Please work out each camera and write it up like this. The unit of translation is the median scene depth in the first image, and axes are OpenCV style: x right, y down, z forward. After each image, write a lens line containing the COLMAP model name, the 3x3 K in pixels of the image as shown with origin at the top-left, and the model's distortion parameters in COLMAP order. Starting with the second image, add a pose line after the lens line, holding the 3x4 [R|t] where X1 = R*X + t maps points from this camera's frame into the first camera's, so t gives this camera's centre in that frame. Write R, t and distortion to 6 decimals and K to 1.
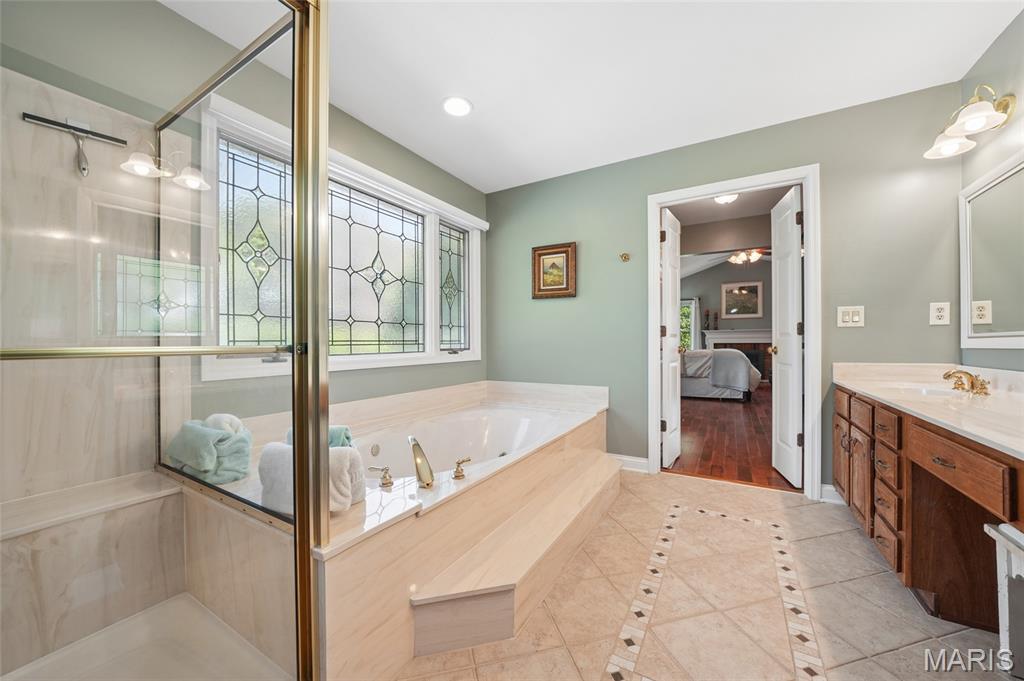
lens RADIAL K [[382.8, 0, 506.6], [0, 382.8, 345.3], [0, 0, 1]] dist [-0.011137, -0.000433]
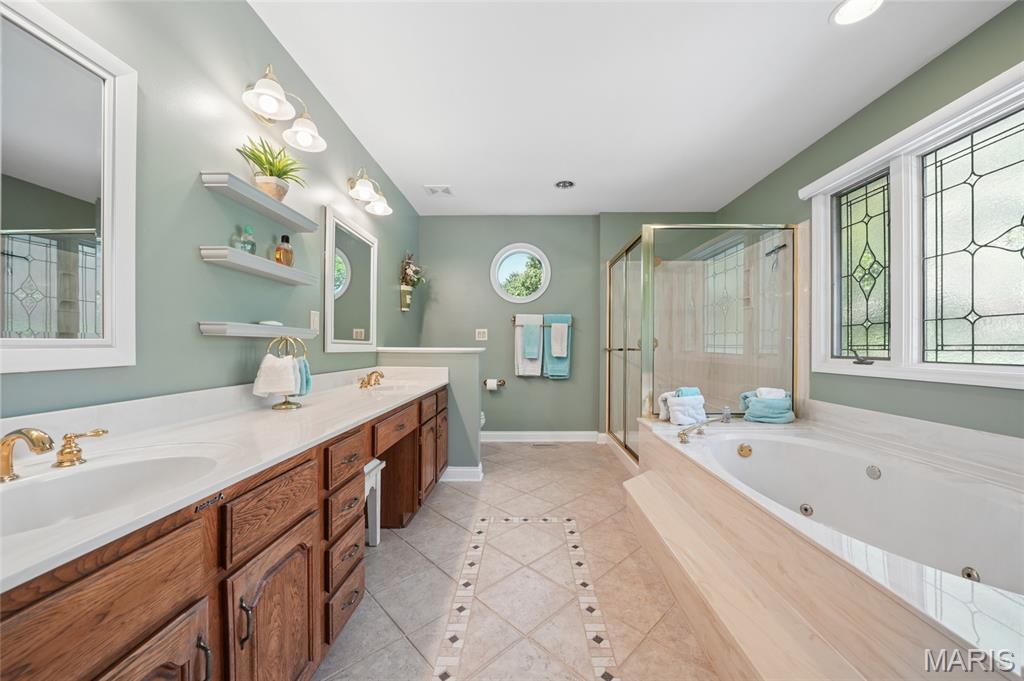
lens RADIAL K [[382.8, 0, 514.1], [0, 382.8, 345.3], [0, 0, 1]] dist [-0.011137, -0.000433]
pose [[-0.876443, 0.003878, -0.481490, 0.882759], [0.003277, 0.999992, 0.002087, -0.019565], [0.481494, 0.000251, -0.876449, 1.539511]]
